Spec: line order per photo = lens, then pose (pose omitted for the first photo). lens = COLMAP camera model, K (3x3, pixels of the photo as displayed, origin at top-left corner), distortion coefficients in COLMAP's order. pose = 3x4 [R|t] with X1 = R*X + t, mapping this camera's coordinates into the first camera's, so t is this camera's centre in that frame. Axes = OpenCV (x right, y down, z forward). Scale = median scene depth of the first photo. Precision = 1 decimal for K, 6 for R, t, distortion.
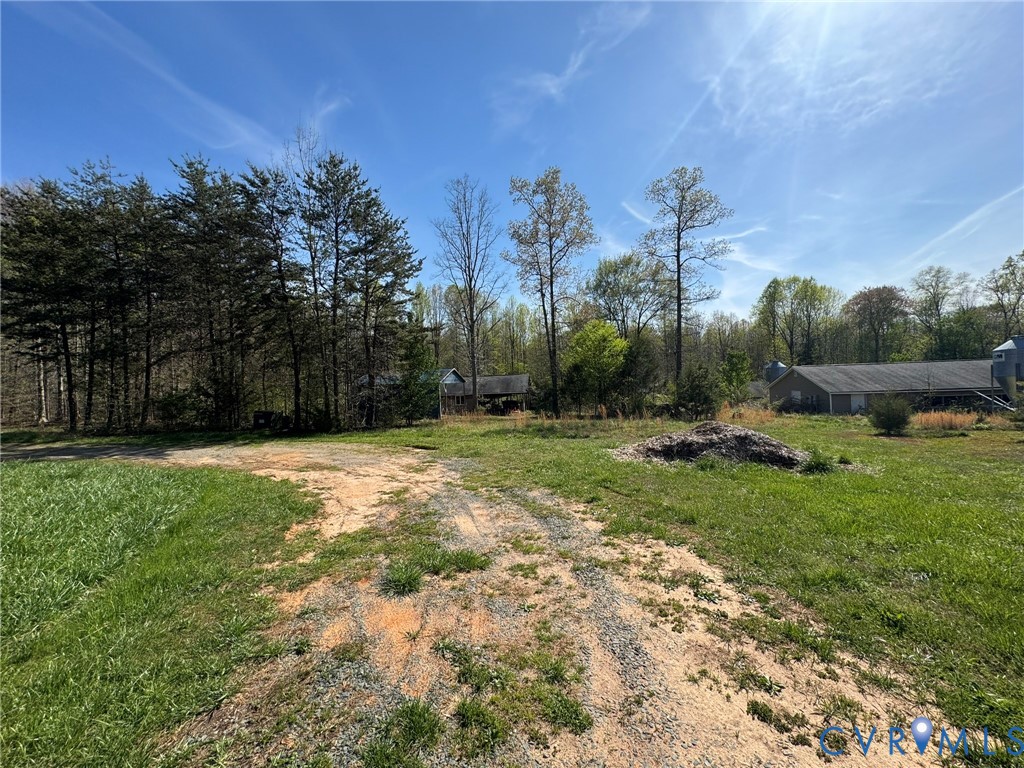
lens RADIAL K [[408.0, 0, 512.3], [0, 408.0, 382.7], [0, 0, 1]] dist [-0.002823, 0.000573]
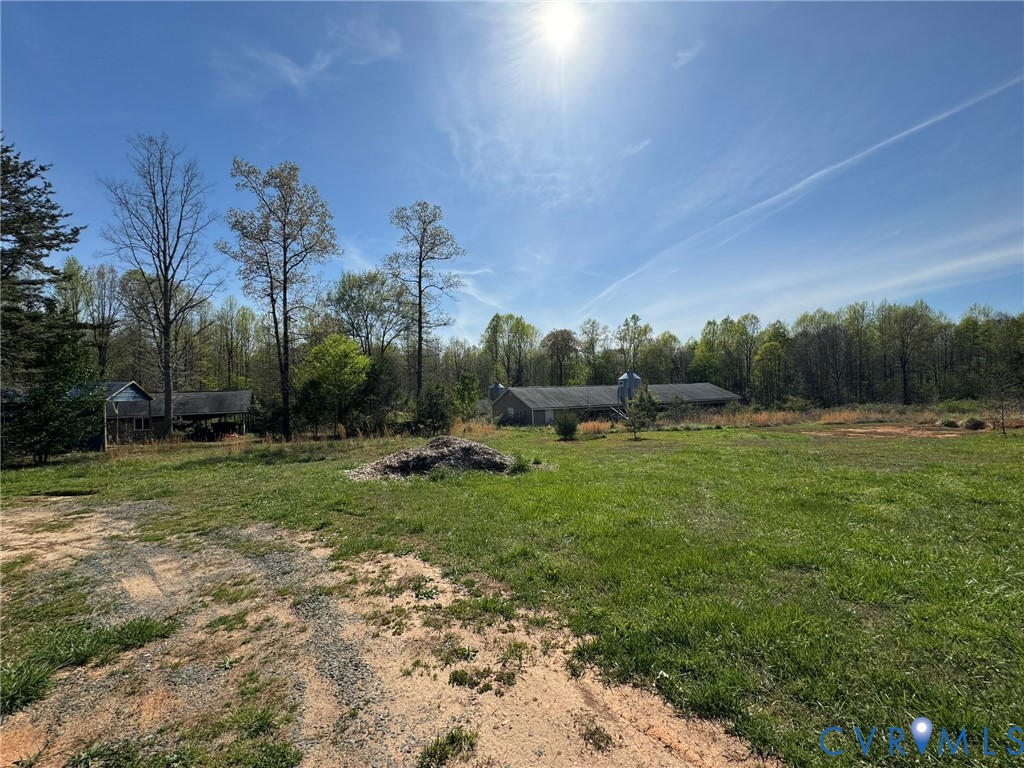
lens RADIAL K [[408.0, 0, 512.6], [0, 408.0, 382.4], [0, 0, 1]] dist [-0.002823, 0.000573]
pose [[0.820906, 0.026159, 0.570463, 0.004322], [-0.000730, 0.998998, -0.044760, -0.000733], [-0.571062, 0.036327, 0.820103, -0.013092]]
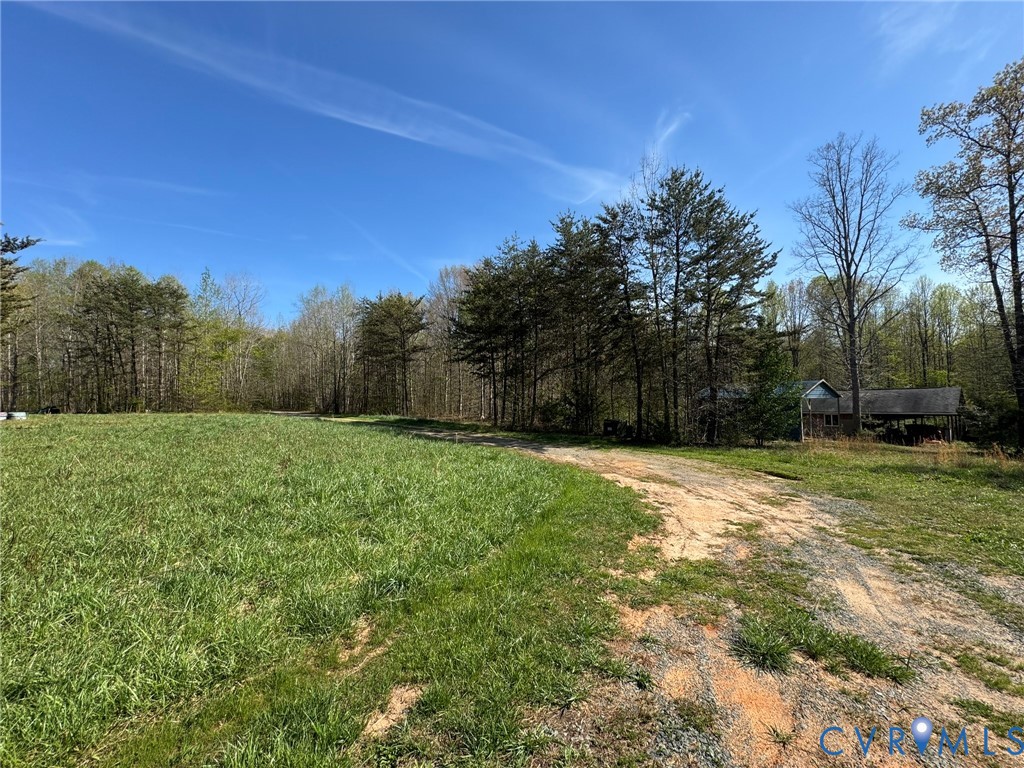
lens RADIAL K [[408.0, 0, 511.7], [0, 408.0, 384.9], [0, 0, 1]] dist [-0.002823, 0.000573]
pose [[0.704447, -0.002259, -0.709753, -0.010570], [-0.016097, 0.999687, -0.019159, -0.000756], [0.709574, 0.024921, 0.704190, 0.018313]]
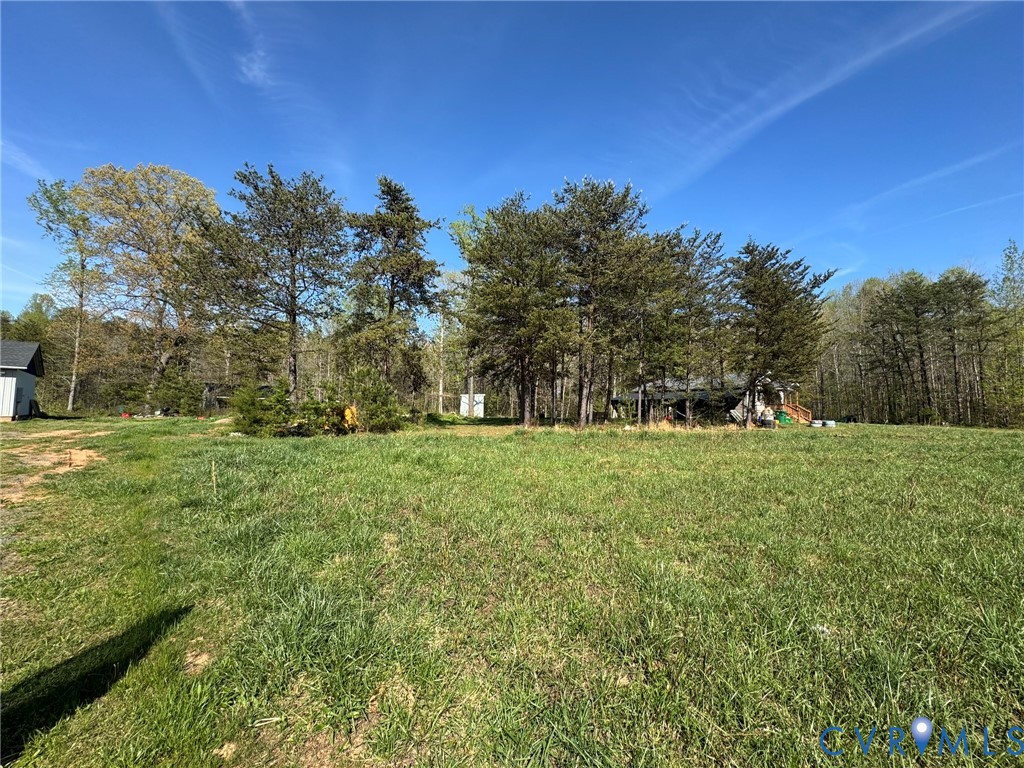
lens RADIAL K [[408.0, 0, 512.3], [0, 408.0, 383.3], [0, 0, 1]] dist [-0.002823, 0.000573]
pose [[-0.677591, -0.022078, -0.735107, -0.110242], [0.005786, 0.999358, -0.035348, -0.006127], [0.735416, -0.028205, -0.677029, -0.020945]]
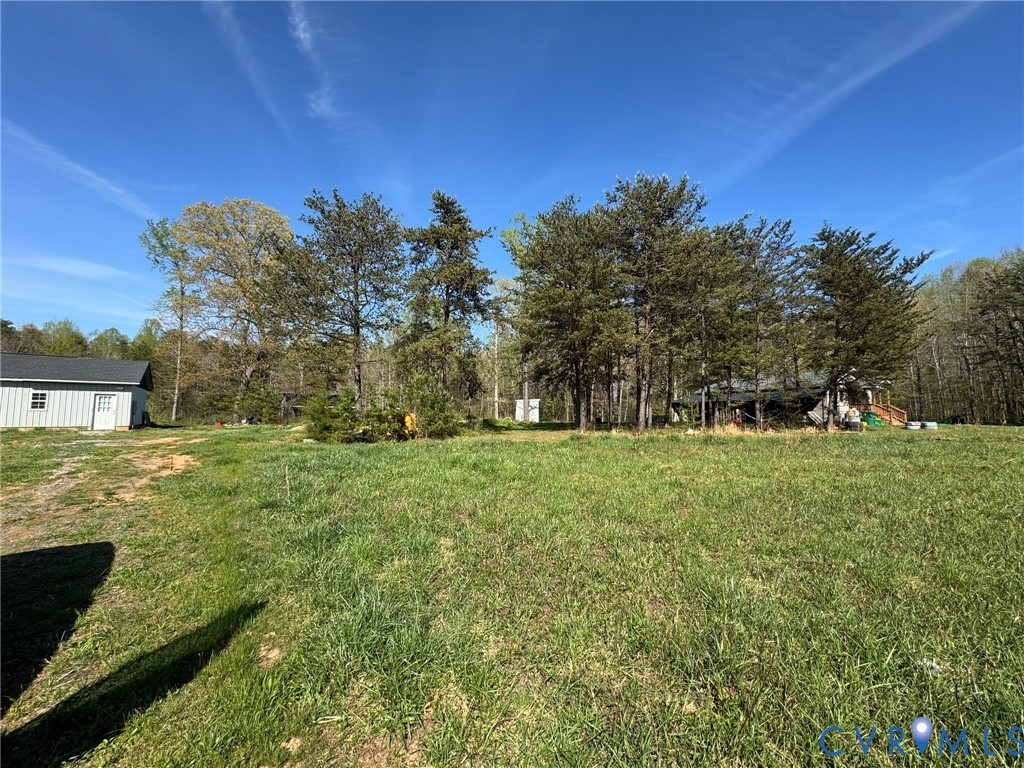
lens RADIAL K [[408.0, 0, 512.4], [0, 408.0, 383.1], [0, 0, 1]] dist [-0.002823, 0.000573]
pose [[-0.770541, -0.014309, -0.637229, -0.114566], [0.022686, 0.998499, -0.049855, -0.006107], [0.636986, -0.052871, -0.769060, -0.021759]]
